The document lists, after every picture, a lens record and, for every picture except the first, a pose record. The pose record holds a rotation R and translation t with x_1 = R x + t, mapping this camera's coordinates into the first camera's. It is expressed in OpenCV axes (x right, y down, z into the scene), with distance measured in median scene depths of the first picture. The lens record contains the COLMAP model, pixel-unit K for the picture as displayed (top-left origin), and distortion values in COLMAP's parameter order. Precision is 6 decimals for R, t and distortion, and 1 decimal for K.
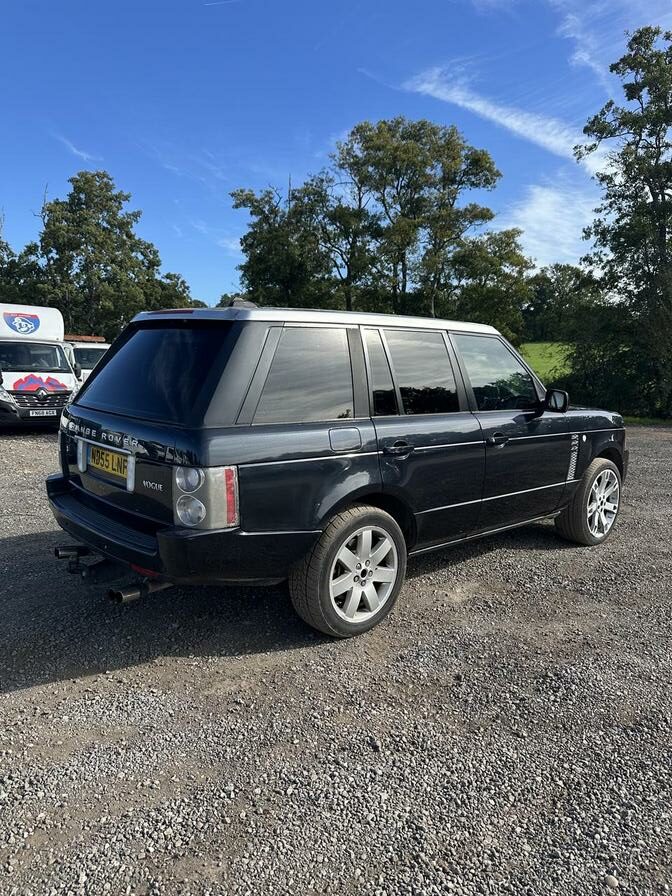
lens RADIAL K [[632.8, 0, 336.0], [0, 632.8, 448.0], [0, 0, 1]] dist [0.005363, -0.005118]
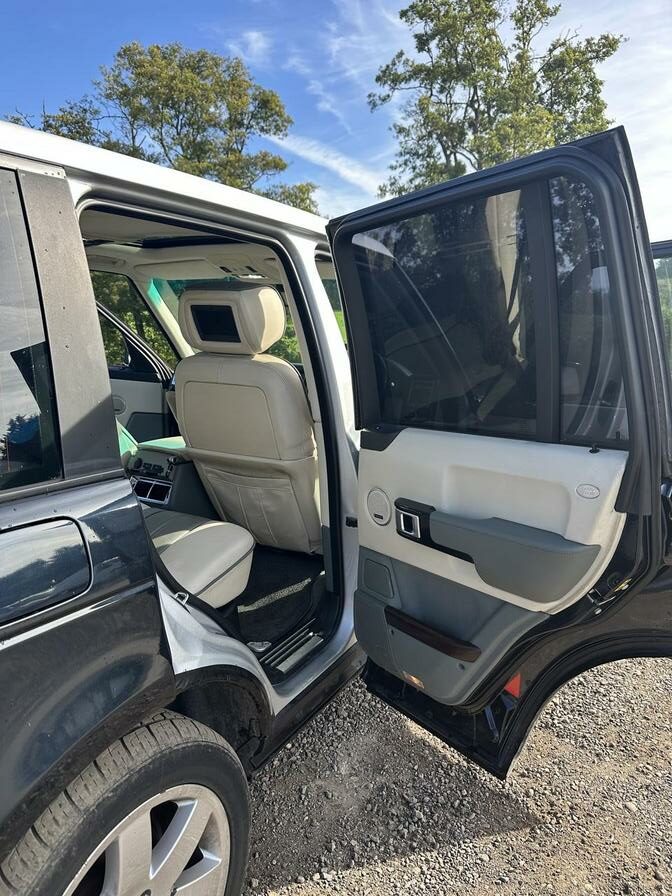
lens RADIAL K [[633.5, 0, 337.9], [0, 633.5, 453.6], [0, 0, 1]] dist [-0.001716, -0.008684]
pose [[0.949335, -0.062734, 0.307939, 0.011519], [0.044448, 0.996826, 0.066049, -0.010291], [-0.311105, -0.049015, 0.949111, 0.088051]]
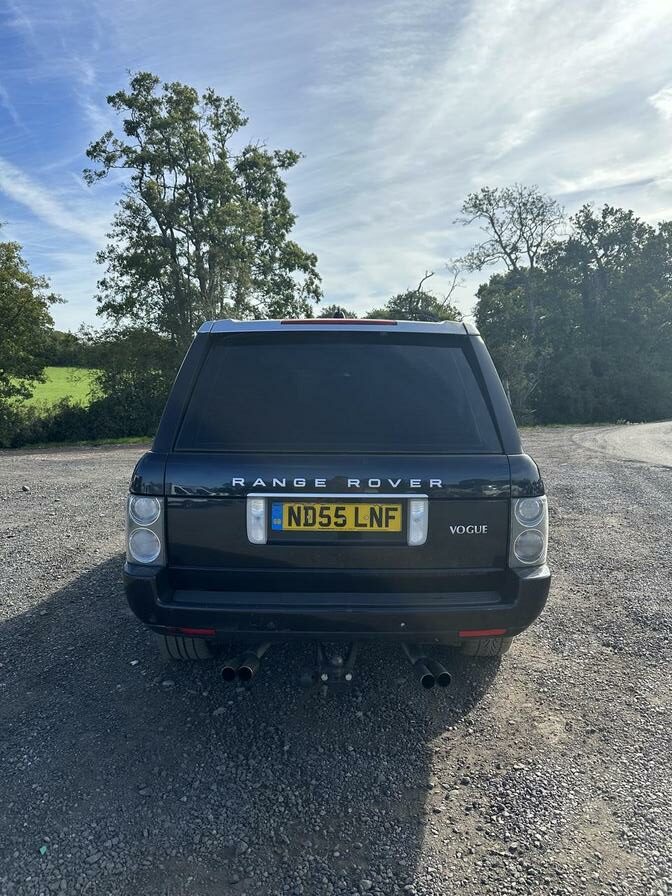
lens RADIAL K [[633.1, 0, 332.1], [0, 633.1, 459.5], [0, 0, 1]] dist [-0.001543, -0.002129]
pose [[0.687251, -0.104198, 0.718908, -0.100010], [0.117720, 0.992553, 0.031324, -0.007797], [-0.716818, 0.063102, 0.694399, 0.055657]]
